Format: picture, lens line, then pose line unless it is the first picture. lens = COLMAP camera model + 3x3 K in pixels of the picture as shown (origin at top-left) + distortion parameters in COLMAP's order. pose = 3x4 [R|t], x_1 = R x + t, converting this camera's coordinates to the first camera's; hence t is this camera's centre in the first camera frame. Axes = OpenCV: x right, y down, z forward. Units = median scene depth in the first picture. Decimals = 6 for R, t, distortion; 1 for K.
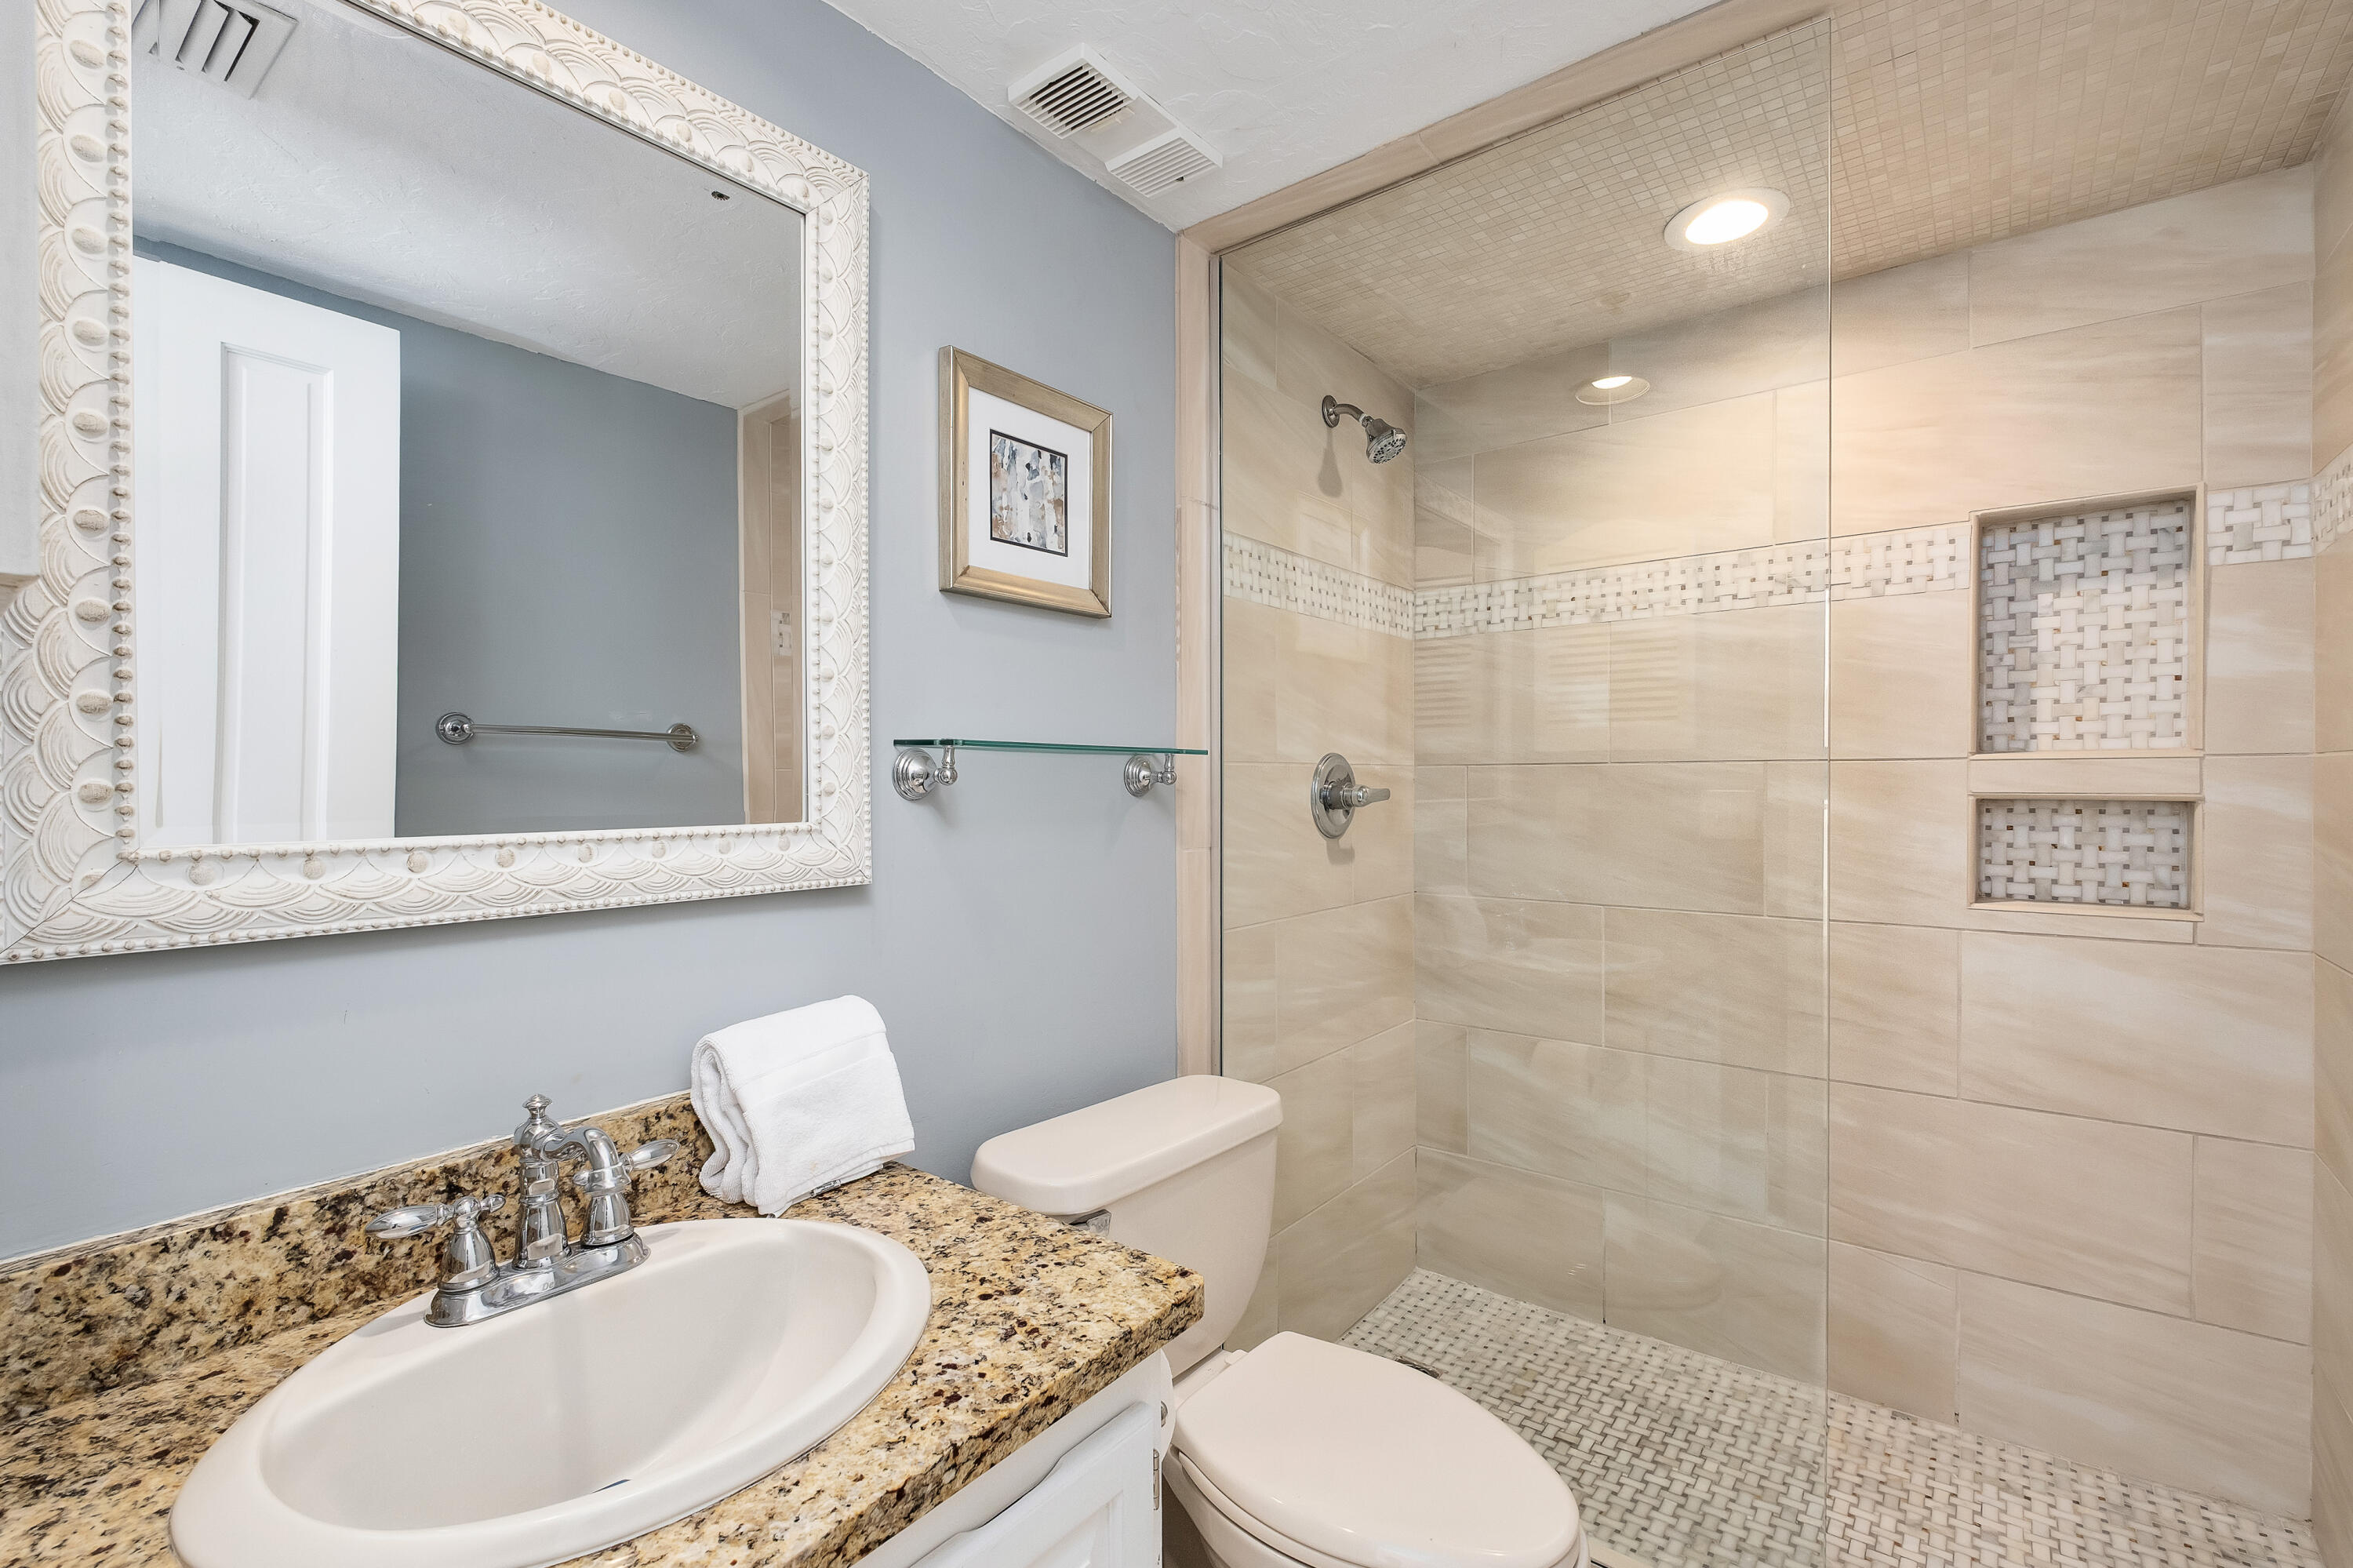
lens RADIAL K [[1021.5, 0, 1140.2], [0, 1021.5, 790.0], [0, 0, 1]] dist [-0.003173, -0.000494]
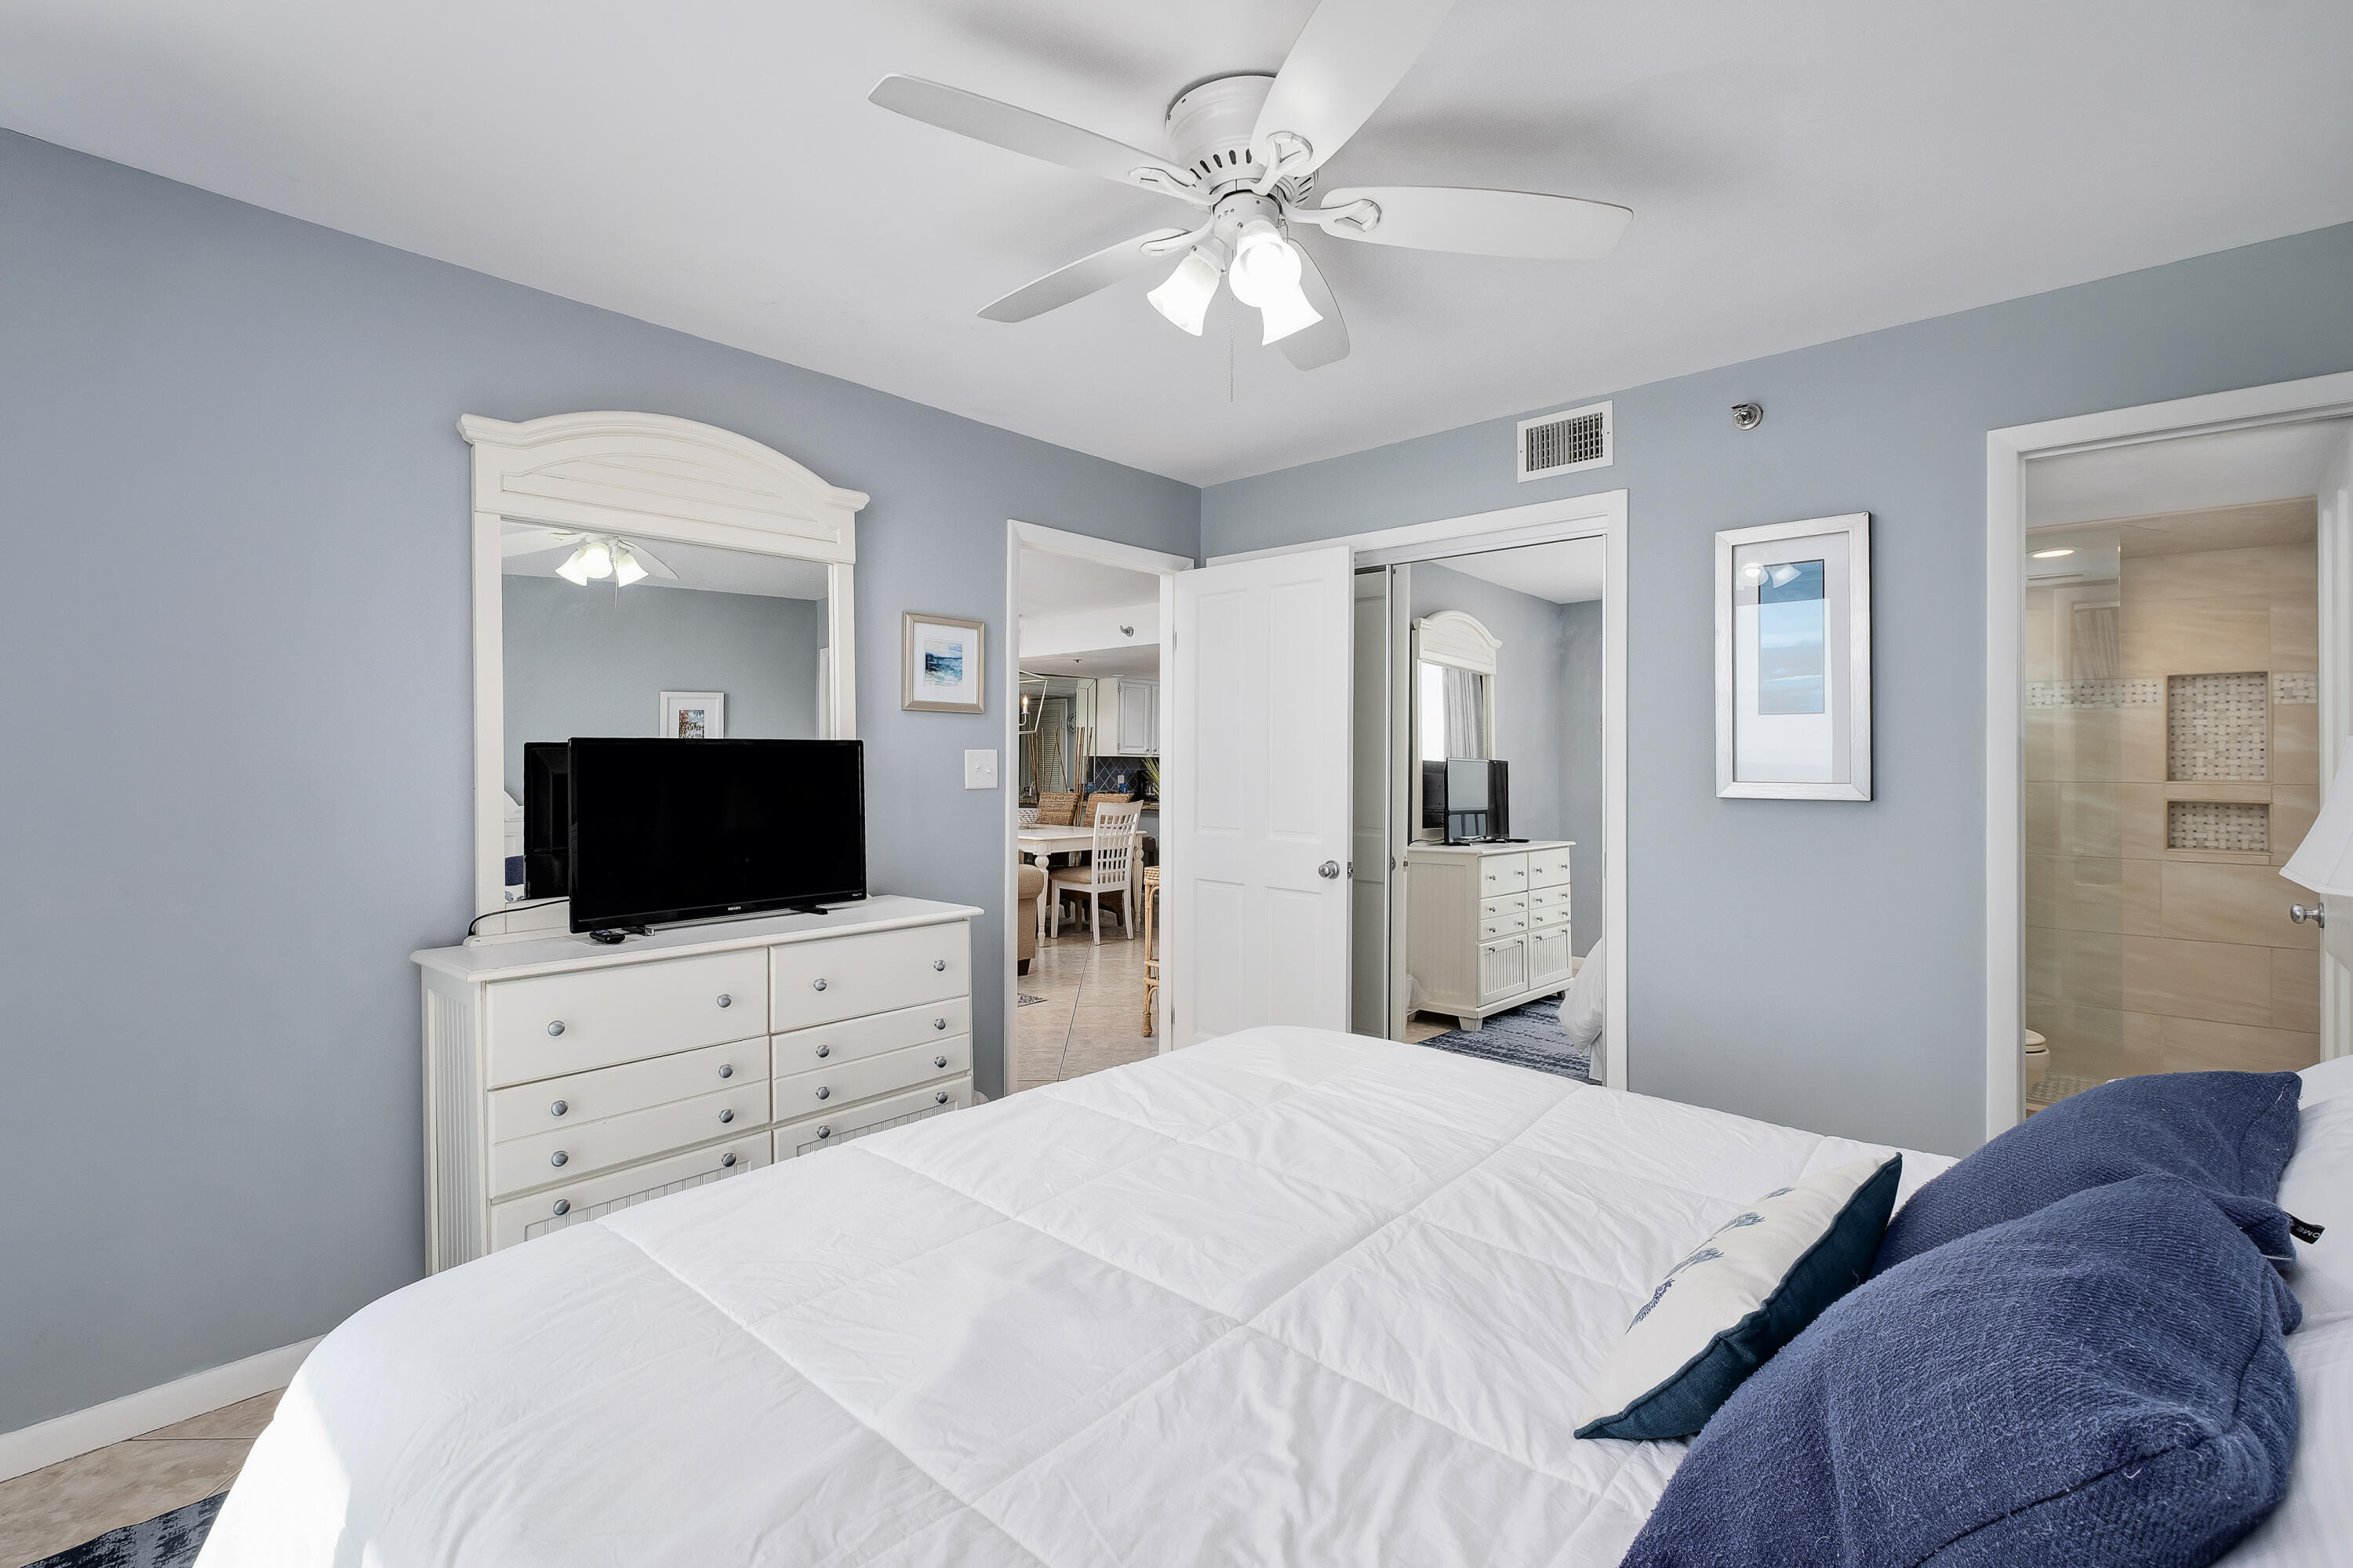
lens RADIAL K [[1021.5, 0, 1174.3], [0, 1021.5, 748.5], [0, 0, 1]] dist [-0.003173, -0.000494]
pose [[0.998395, 0.004247, -0.056474, -1.230271], [-0.005216, 0.999842, -0.017012, -0.059161], [0.056393, 0.017280, 0.998259, -1.353075]]
